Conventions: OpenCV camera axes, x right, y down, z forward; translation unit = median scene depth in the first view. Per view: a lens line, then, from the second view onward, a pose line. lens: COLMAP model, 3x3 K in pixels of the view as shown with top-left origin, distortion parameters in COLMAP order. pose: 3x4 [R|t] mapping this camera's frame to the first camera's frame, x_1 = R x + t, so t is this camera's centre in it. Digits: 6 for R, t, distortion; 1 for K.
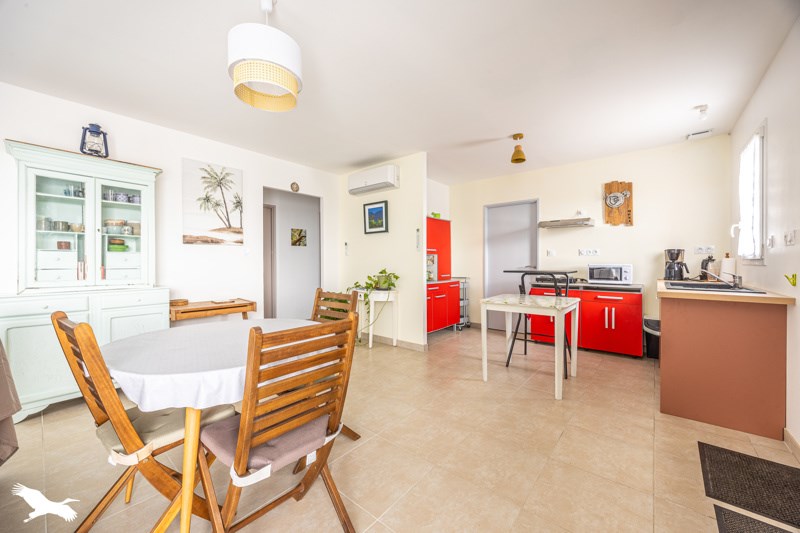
lens RADIAL K [[308.2, 0, 399.2], [0, 308.2, 258.1], [0, 0, 1]] dist [-0.001199, -0.000113]
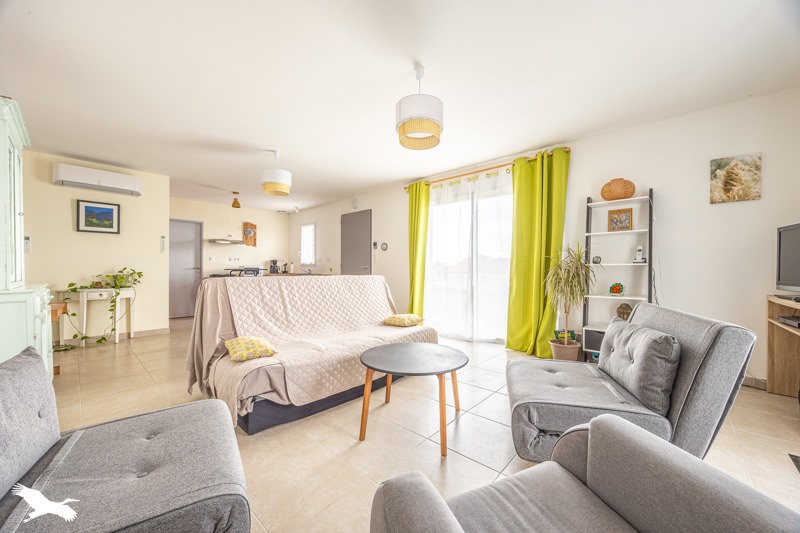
lens RADIAL K [[304.8, 0, 400.0], [0, 304.8, 266.5], [0, 0, 1]] dist [-0.000395, -0.000024]
pose [[0.049413, 0.011060, 0.998717, -1.091030], [-0.014317, 0.999844, -0.010364, 0.026096], [-0.998676, -0.013786, 0.049563, -0.021467]]
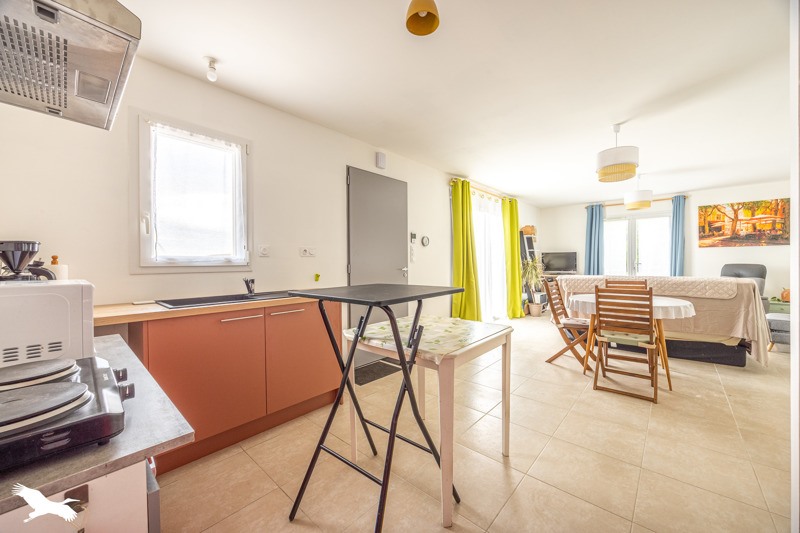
lens RADIAL K [[304.8, 0, 400.0], [0, 304.8, 266.5], [0, 0, 1]] dist [-0.000395, -0.000024]
pose [[-0.999280, 0.007664, 0.037170, 0.335862], [0.007849, 0.999957, 0.004856, 0.005326], [-0.037131, 0.005144, -0.999297, 1.175737]]
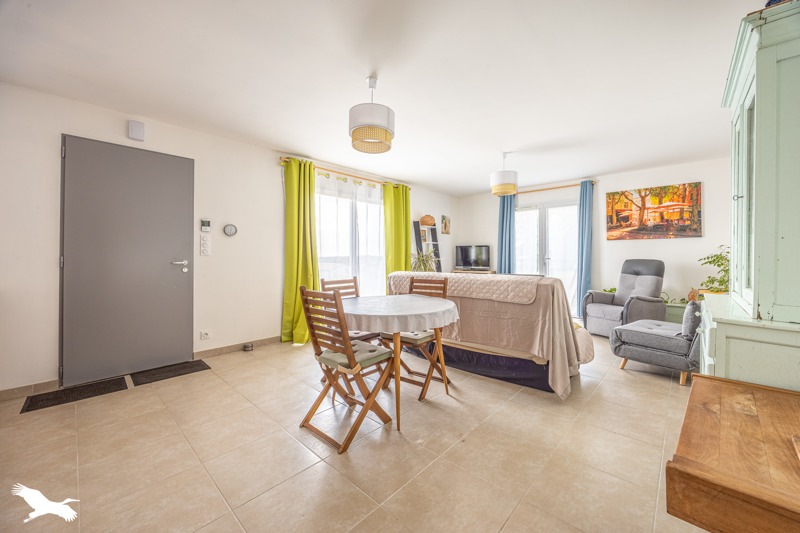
lens RADIAL K [[308.2, 0, 399.2], [0, 308.2, 258.1], [0, 0, 1]] dist [-0.001199, -0.000113]
pose [[-0.998594, 0.002526, 0.052957, -0.250588], [0.002313, 0.999989, -0.004073, 0.009868], [-0.052967, -0.003945, -0.998588, 0.986458]]
